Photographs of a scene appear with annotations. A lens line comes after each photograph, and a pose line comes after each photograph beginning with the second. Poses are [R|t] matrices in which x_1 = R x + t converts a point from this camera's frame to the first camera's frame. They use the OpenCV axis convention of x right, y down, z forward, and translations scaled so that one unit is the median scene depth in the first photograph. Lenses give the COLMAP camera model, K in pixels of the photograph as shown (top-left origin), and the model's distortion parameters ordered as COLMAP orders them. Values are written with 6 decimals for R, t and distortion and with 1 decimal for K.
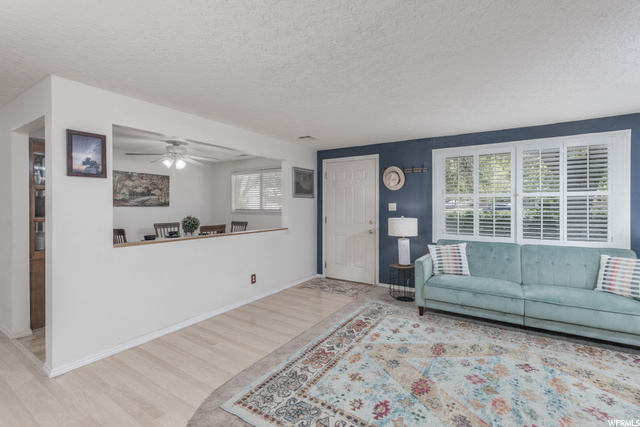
lens RADIAL K [[288.8, 0, 319.7], [0, 288.8, 207.5], [0, 0, 1]] dist [0.003415, -0.000236]
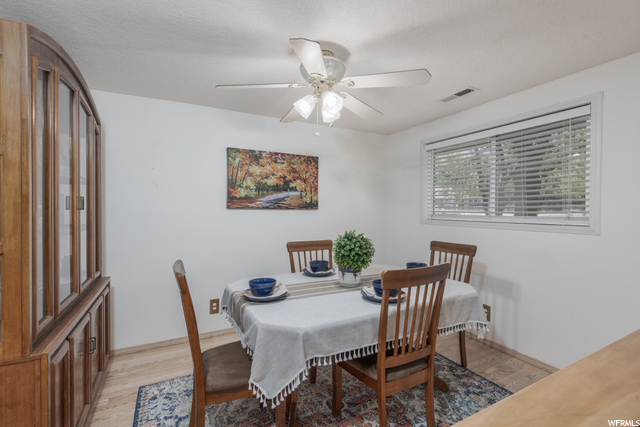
lens RADIAL K [[288.8, 0, 318.7], [0, 288.8, 210.6], [0, 0, 1]] dist [0.003415, -0.000236]
pose [[0.864817, 0.004364, -0.502068, -0.250787], [-0.005353, 0.999986, -0.000529, -0.001435], [0.502058, 0.003145, 0.864828, 0.548382]]
